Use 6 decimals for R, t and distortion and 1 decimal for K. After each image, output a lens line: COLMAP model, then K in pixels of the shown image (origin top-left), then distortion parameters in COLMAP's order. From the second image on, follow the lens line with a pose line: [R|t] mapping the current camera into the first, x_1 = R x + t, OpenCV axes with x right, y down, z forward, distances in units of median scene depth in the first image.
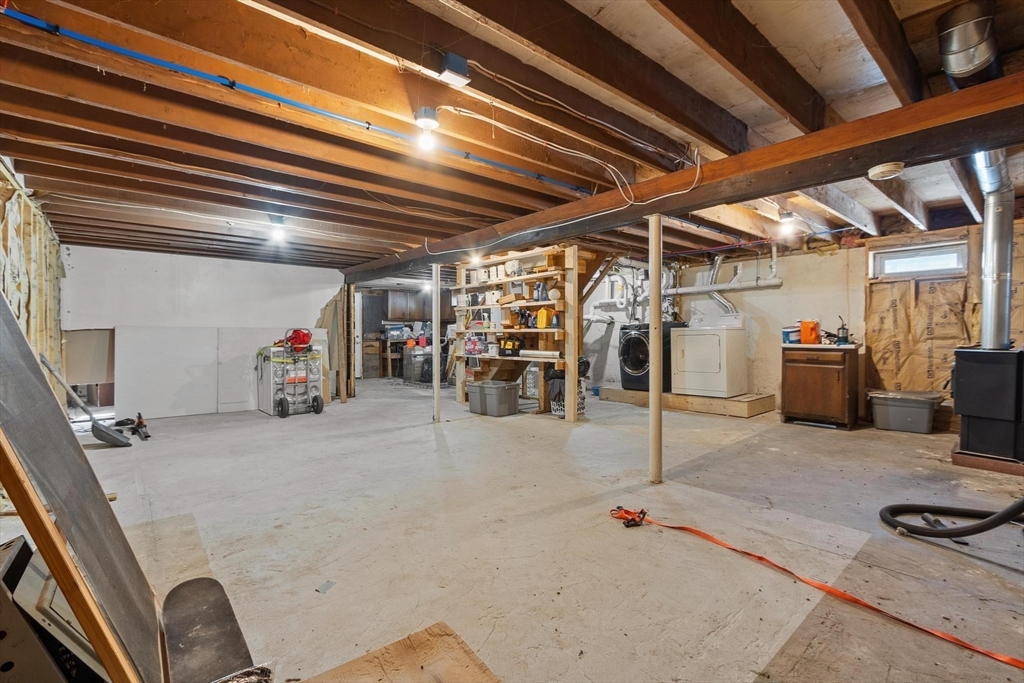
lens RADIAL K [[455.0, 0, 511.2], [0, 455.0, 335.8], [0, 0, 1]] dist [-0.001024, 0.000565]
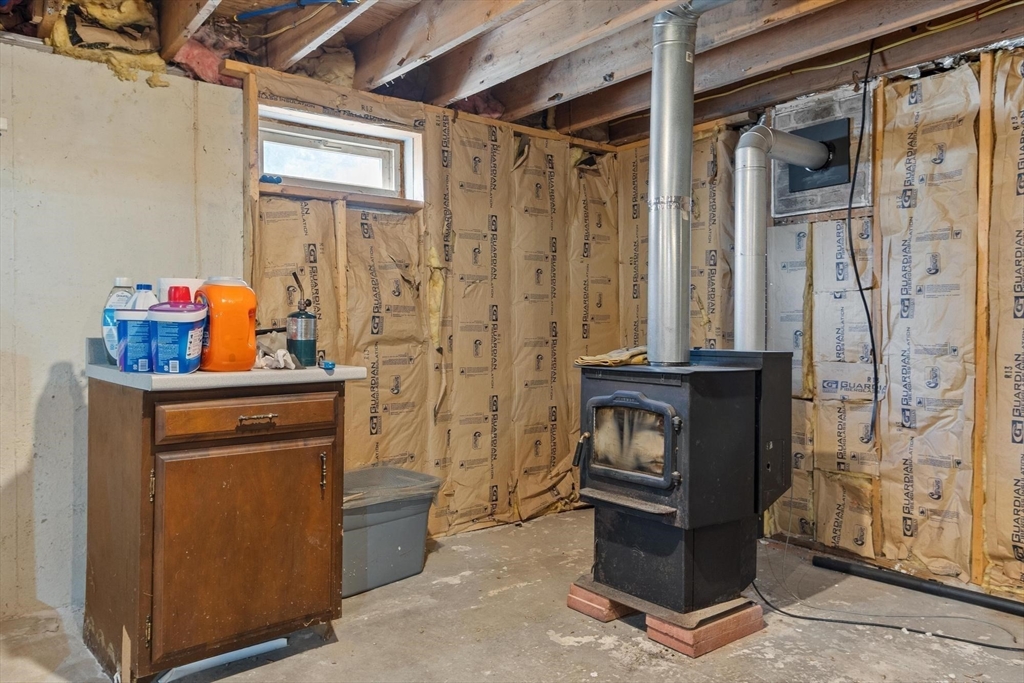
lens RADIAL K [[722.5, 0, 511.3], [0, 722.5, 337.2], [0, 0, 1]] dist [-0.010288, -0.002360]
pose [[0.041726, -0.007786, 0.999099, 0.243220], [0.014875, 0.999864, 0.007171, -0.001786], [-0.999018, 0.014563, 0.041836, 0.832569]]
